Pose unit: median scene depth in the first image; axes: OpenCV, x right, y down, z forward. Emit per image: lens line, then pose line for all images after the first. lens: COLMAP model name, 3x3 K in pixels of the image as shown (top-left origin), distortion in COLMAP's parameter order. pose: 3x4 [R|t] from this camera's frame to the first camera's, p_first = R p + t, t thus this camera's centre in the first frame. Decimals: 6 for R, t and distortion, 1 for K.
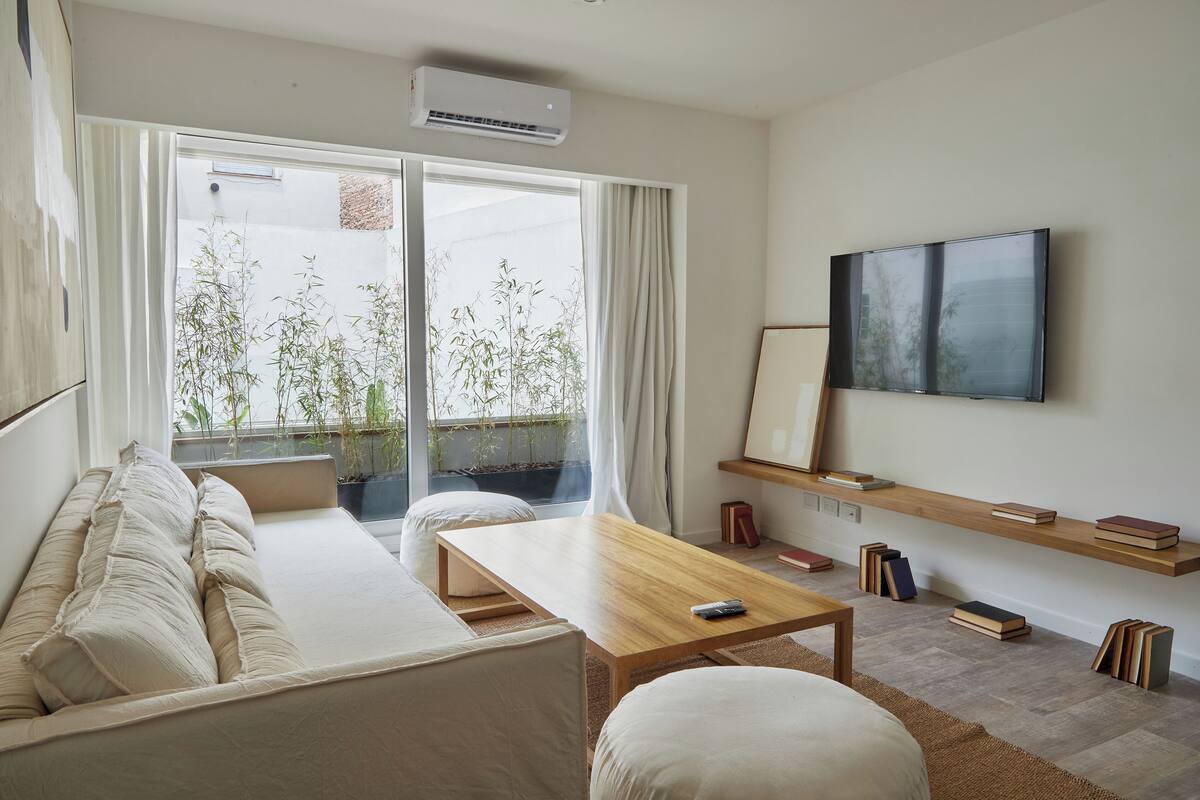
lens RADIAL K [[817.0, 0, 600.0], [0, 817.0, 400.0], [0, 0, 1]] dist [0.000113, 0.000302]
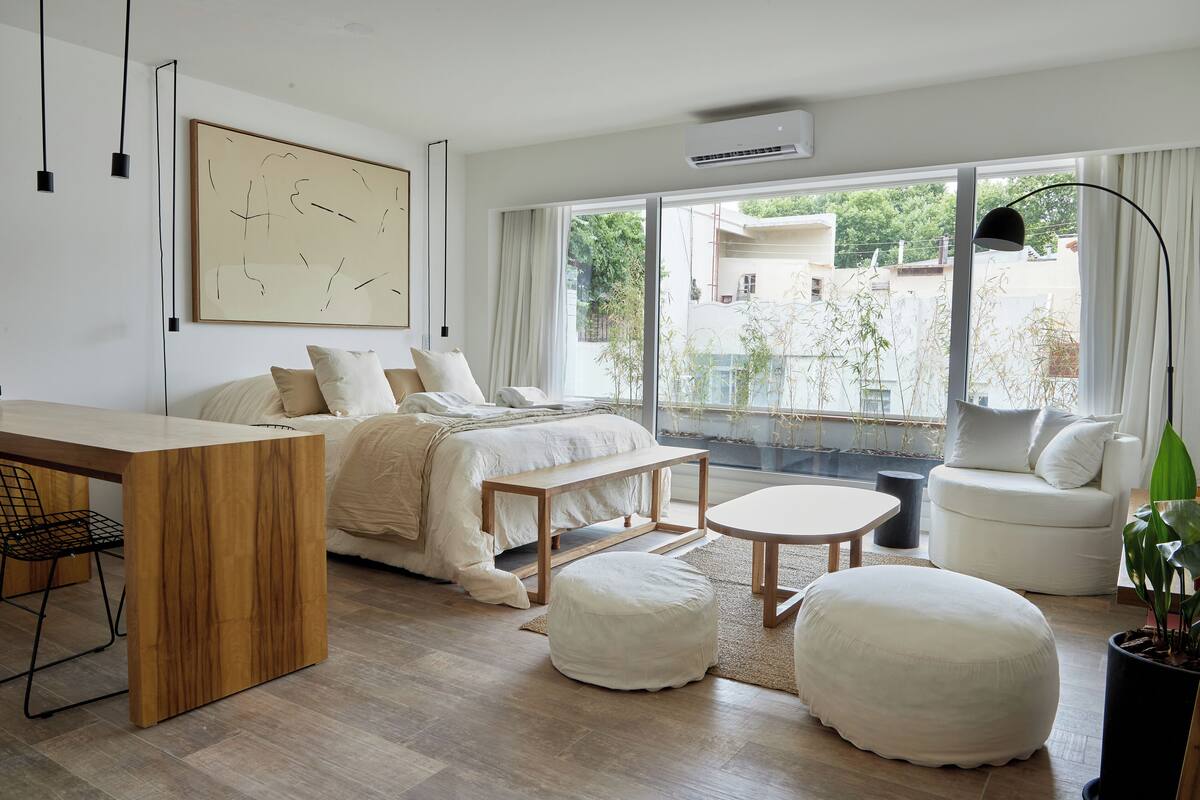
lens RADIAL K [[817.0, 0, 600.0], [0, 817.0, 400.0], [0, 0, 1]] dist [0.000113, 0.000302]
pose [[0.475057, 0.057917, -0.878047, 0.748322], [-0.079248, 0.996593, 0.022860, 0.003698], [0.876379, 0.058724, 0.478028, 0.250099]]
